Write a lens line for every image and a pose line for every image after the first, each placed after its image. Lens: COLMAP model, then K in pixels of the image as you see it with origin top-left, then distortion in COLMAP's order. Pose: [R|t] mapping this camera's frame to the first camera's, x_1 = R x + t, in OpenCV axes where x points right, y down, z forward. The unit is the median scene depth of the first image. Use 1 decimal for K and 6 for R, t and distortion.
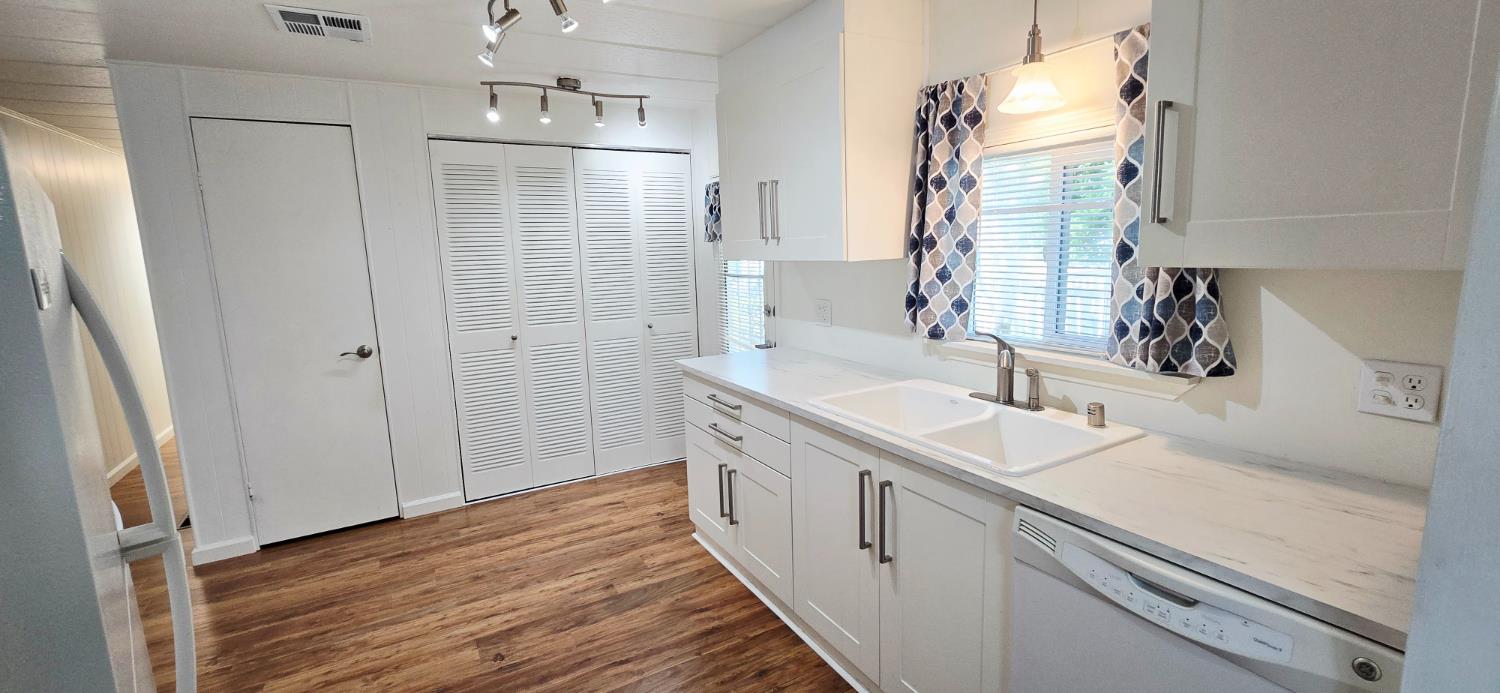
lens RADIAL K [[613.6, 0, 748.3], [0, 613.6, 340.4], [0, 0, 1]] dist [-0.006981, 0.002989]
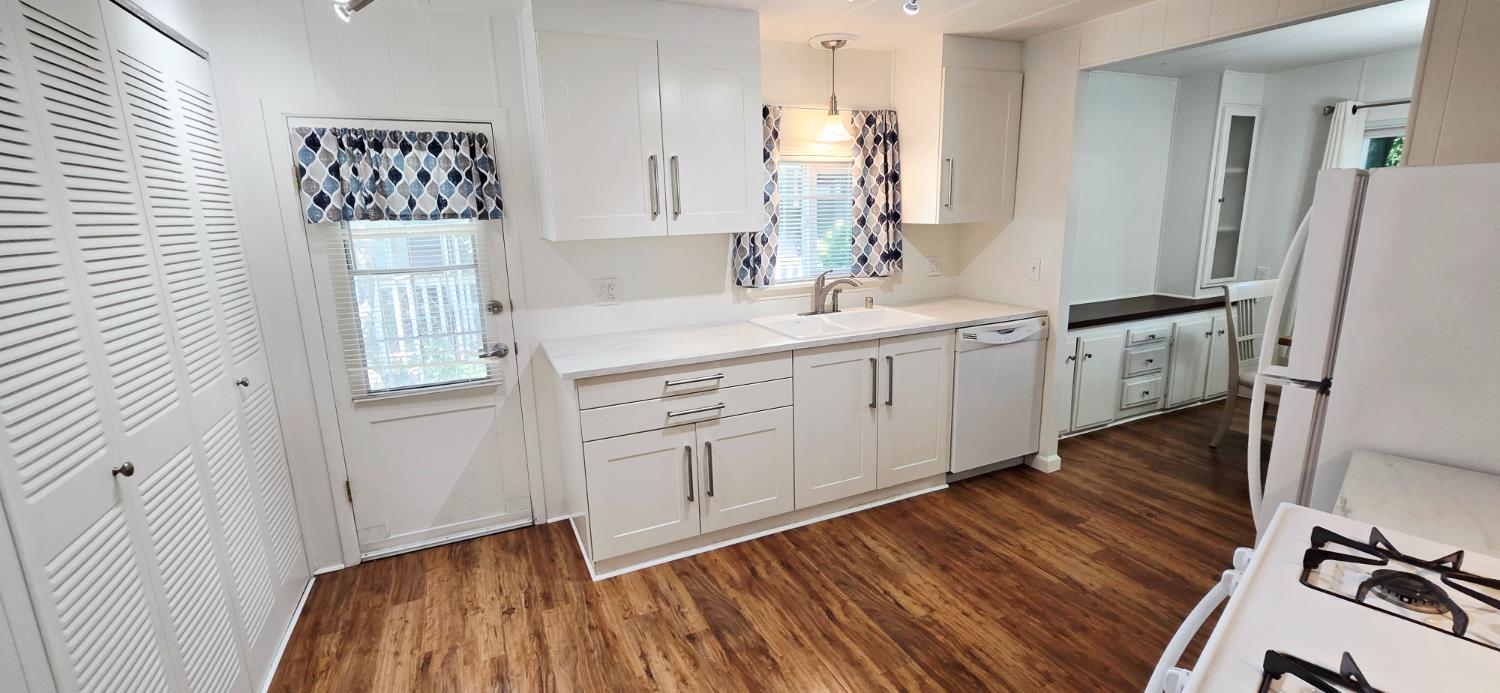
lens RADIAL K [[613.6, 0, 757.9], [0, 613.6, 335.4], [0, 0, 1]] dist [-0.006981, 0.002989]
pose [[0.083163, -0.182335, 0.979713, -0.939835], [0.174741, 0.970555, 0.165798, -0.110526], [-0.981096, 0.157408, 0.112576, 0.747600]]
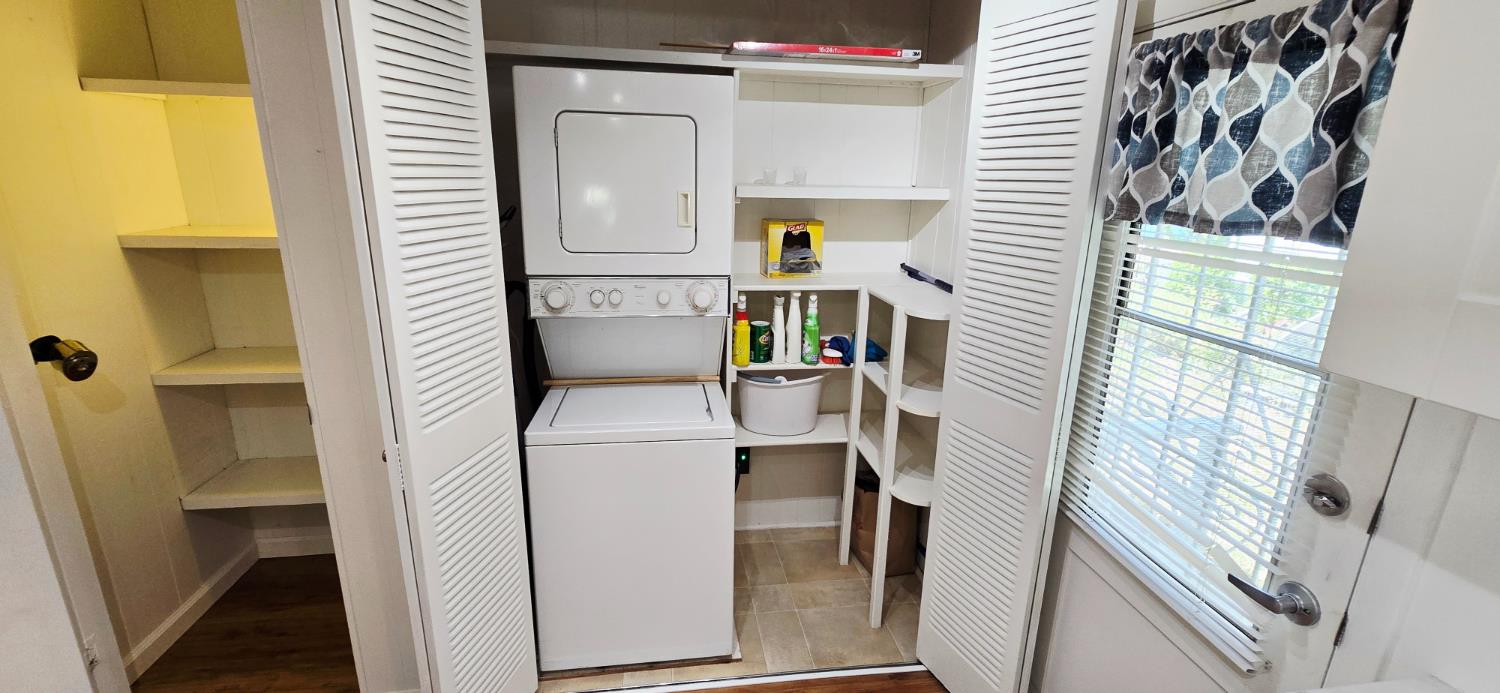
lens RADIAL K [[613.6, 0, 752.1], [0, 613.6, 333.6], [0, 0, 1]] dist [-0.006981, 0.002989]
pose [[0.932469, 0.137321, -0.334134, -0.170223], [-0.103306, 0.987672, 0.117612, -0.165538], [0.346165, -0.075152, 0.935159, 0.837356]]
